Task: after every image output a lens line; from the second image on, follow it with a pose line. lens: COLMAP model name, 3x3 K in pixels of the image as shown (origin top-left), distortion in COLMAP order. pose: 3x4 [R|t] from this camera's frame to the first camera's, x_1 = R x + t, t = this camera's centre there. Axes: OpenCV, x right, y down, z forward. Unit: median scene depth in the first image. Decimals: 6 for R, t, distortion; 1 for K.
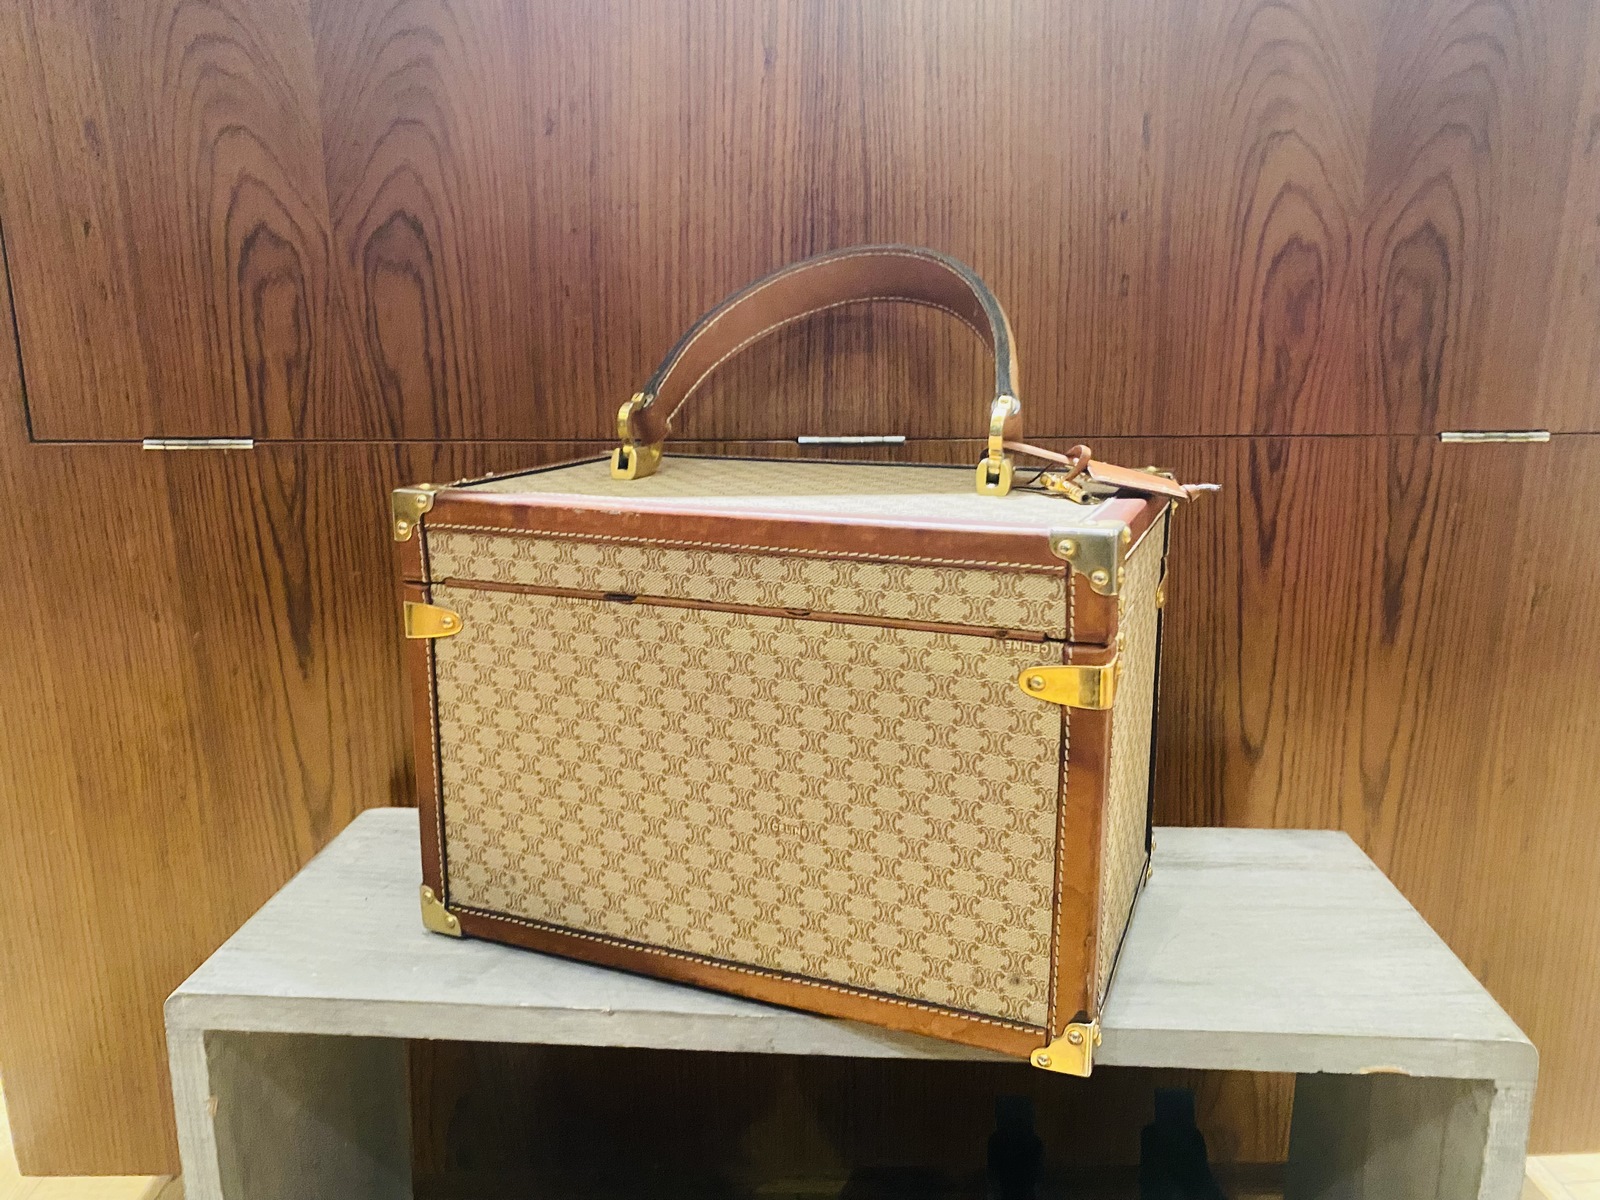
lens RADIAL K [[1217.3, 0, 799.9], [0, 1217.3, 612.2], [0, 0, 1]] dist [0.004894, -0.005143]
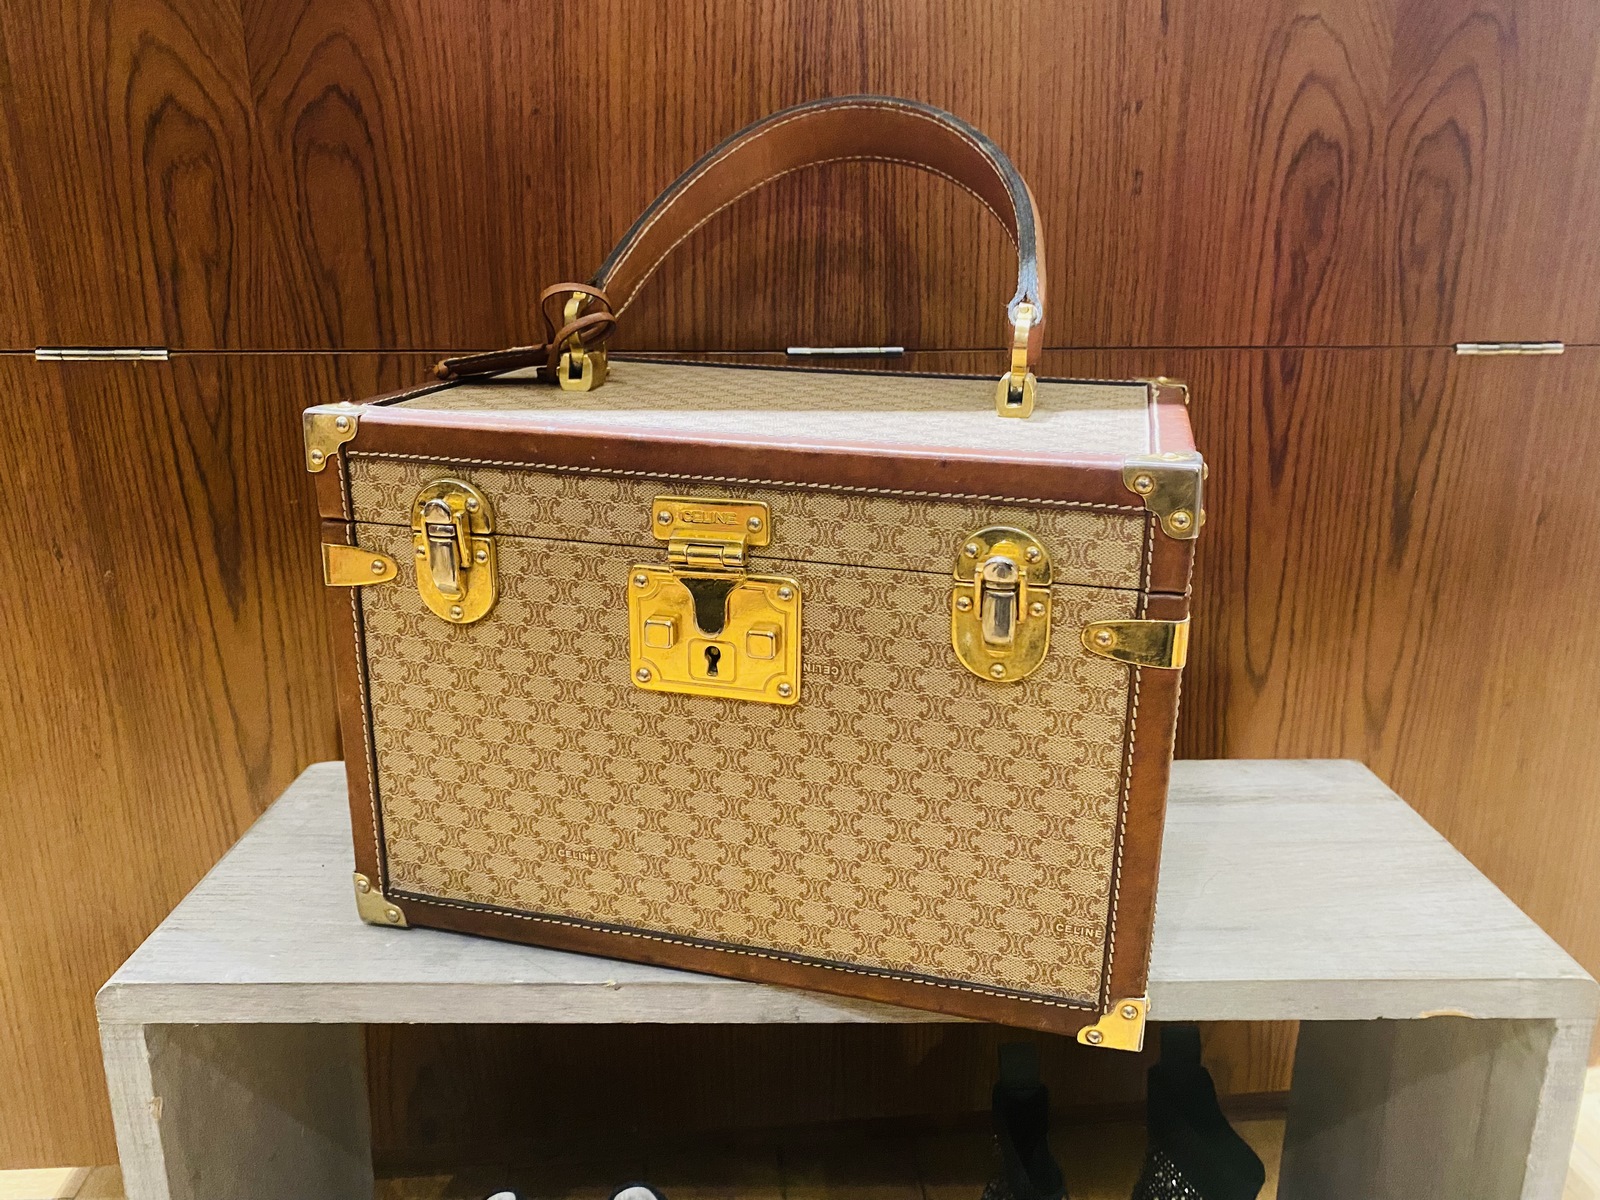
lens RADIAL K [[1201.2, 0, 800.0], [0, 1201.2, 600.0], [0, 0, 1]] dist [0.004929, -0.003026]
pose [[0.996474, -0.015621, 0.082430, -0.069771], [0.011814, 0.998849, 0.046481, 0.003613], [-0.083061, -0.045344, 0.995512, 0.093019]]
